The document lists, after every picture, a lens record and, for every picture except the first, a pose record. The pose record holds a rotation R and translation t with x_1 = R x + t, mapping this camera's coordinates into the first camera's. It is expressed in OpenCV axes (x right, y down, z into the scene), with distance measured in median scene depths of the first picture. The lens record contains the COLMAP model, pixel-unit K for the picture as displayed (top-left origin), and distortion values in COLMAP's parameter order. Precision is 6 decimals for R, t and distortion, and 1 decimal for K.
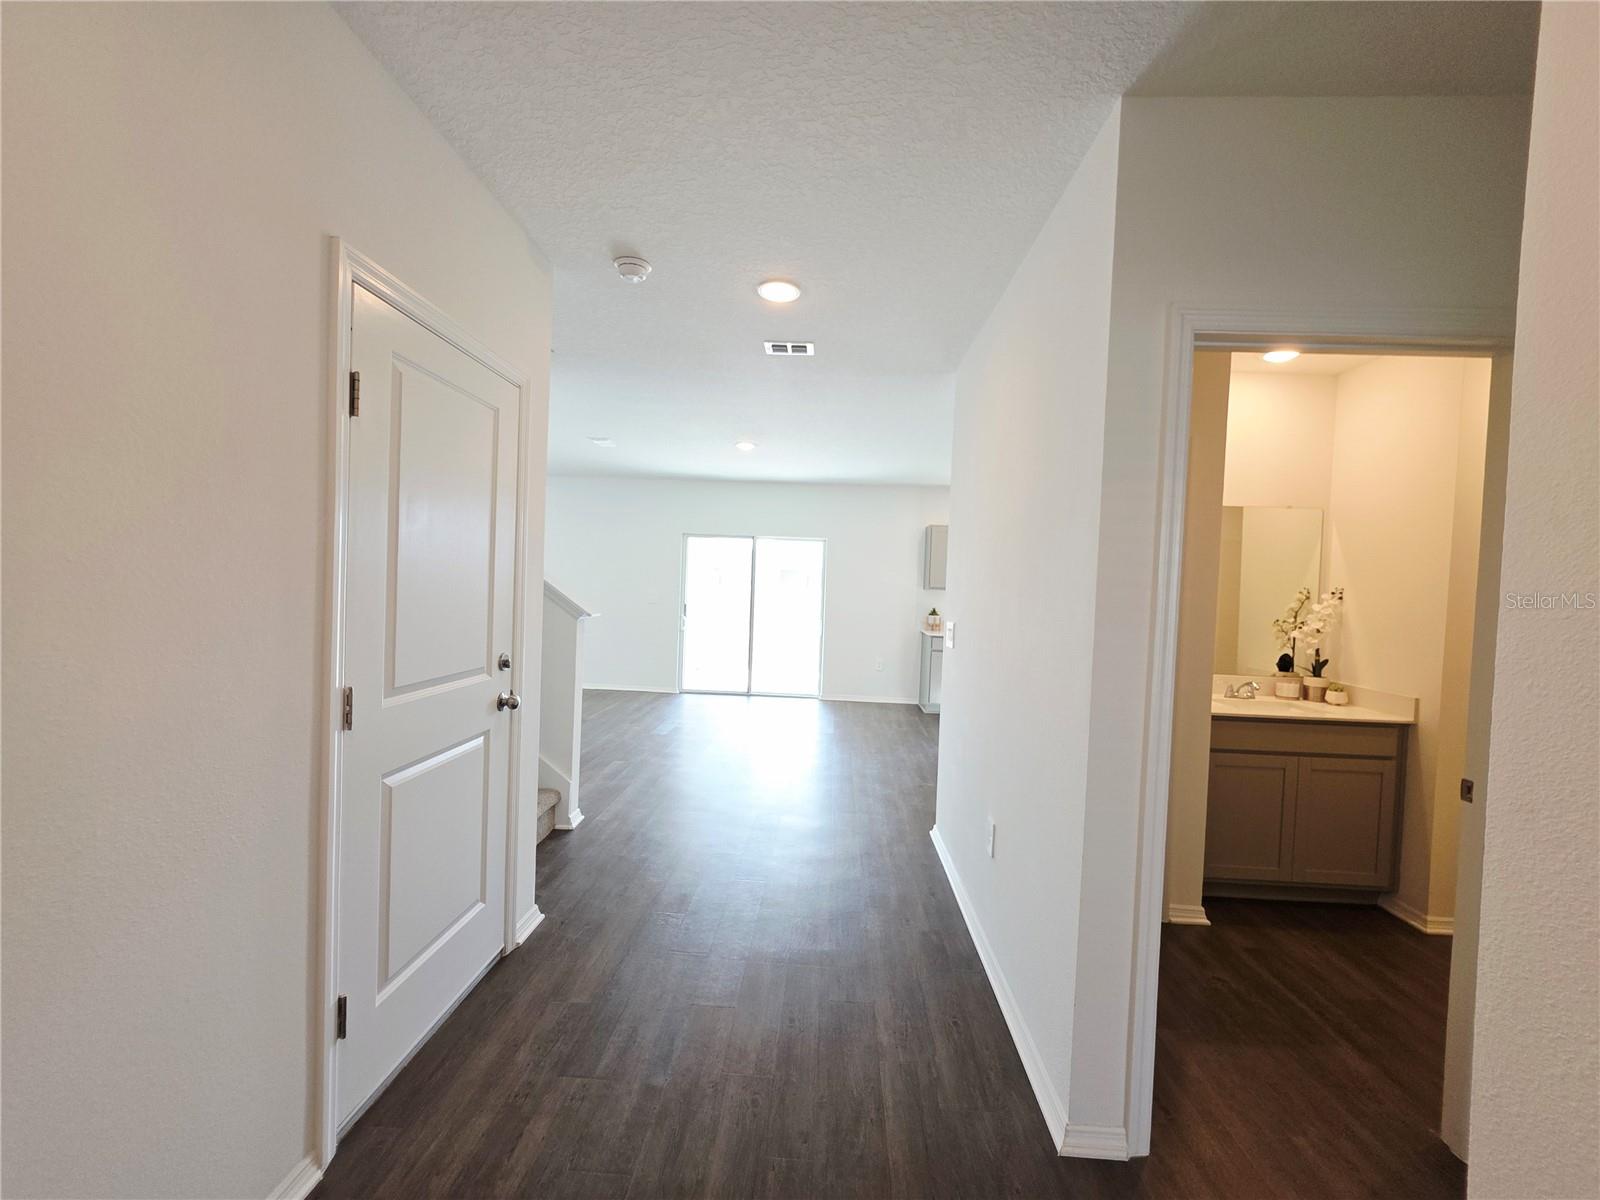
lens RADIAL K [[644.6, 0, 803.5], [0, 644.6, 607.2], [0, 0, 1]] dist [-0.001792, 0.000507]
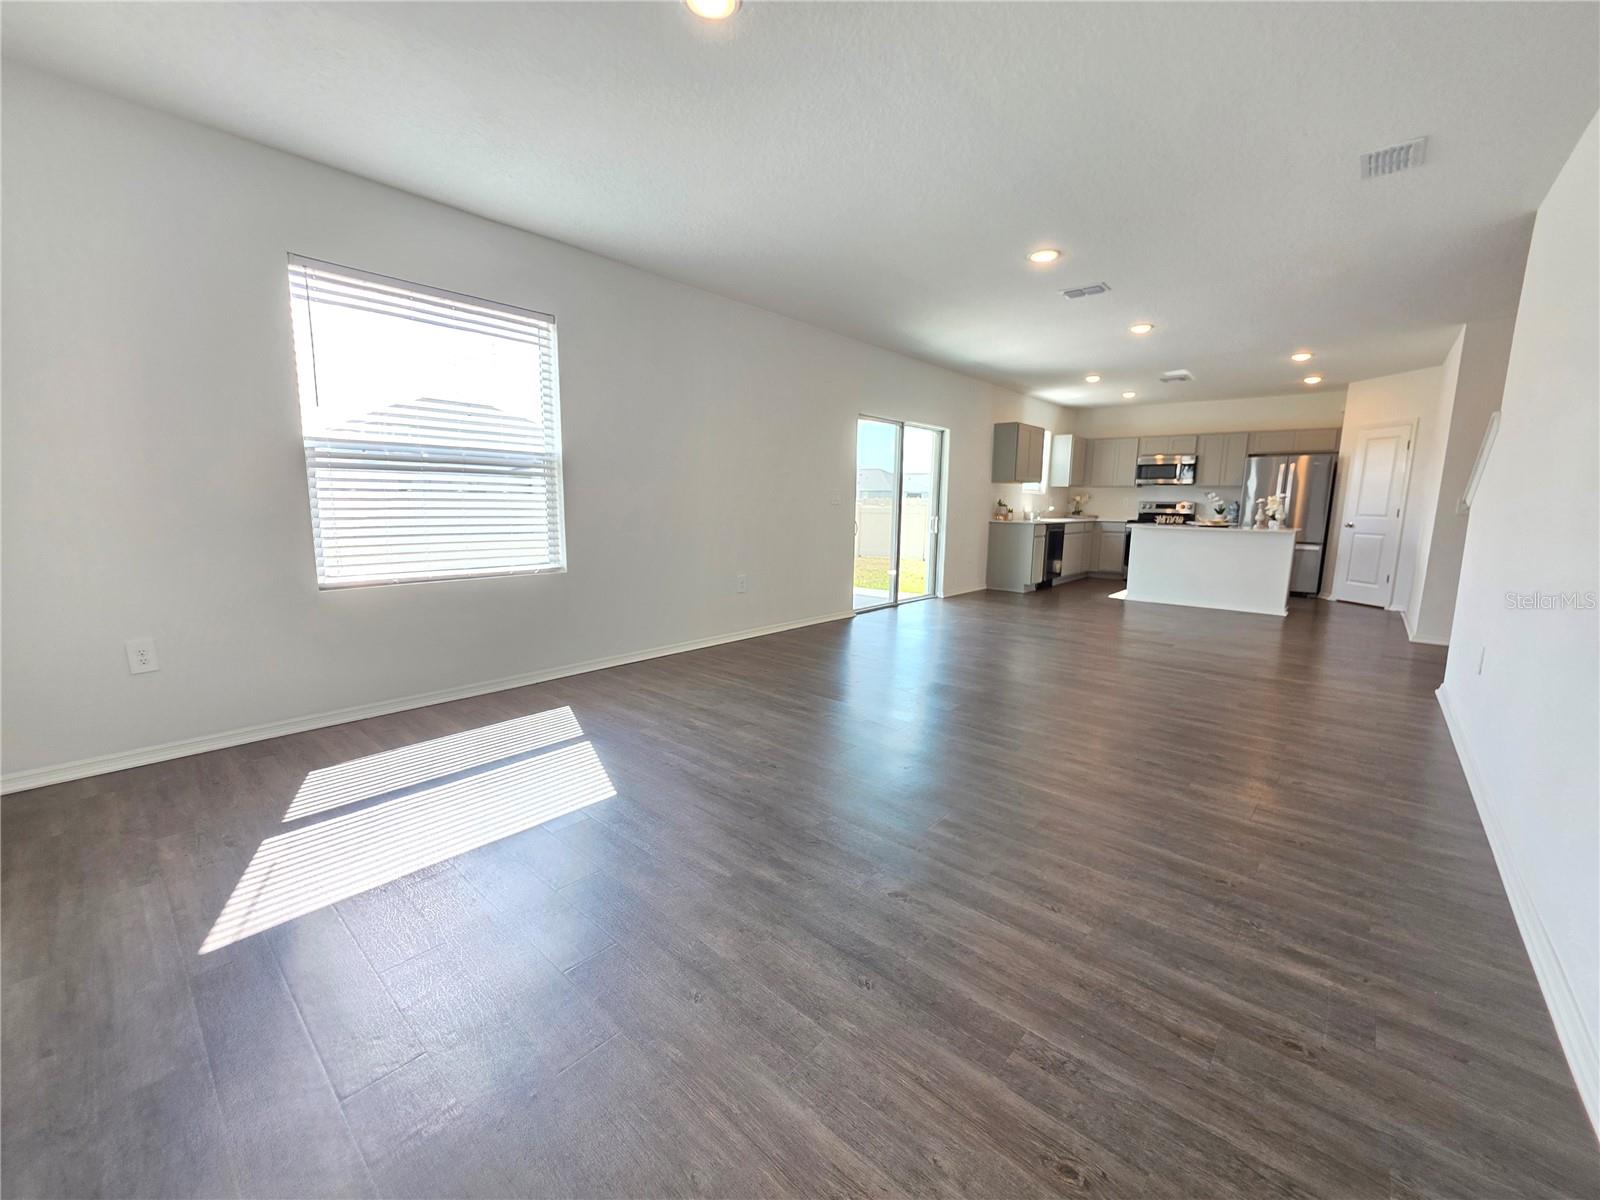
lens RADIAL K [[644.6, 0, 799.6], [0, 644.6, 597.1], [0, 0, 1]] dist [-0.001792, 0.000507]
pose [[0.631807, -0.148938, 0.760682, -0.887730], [0.033230, 0.985668, 0.165389, -0.028523], [-0.774413, -0.079217, 0.627701, 0.564157]]
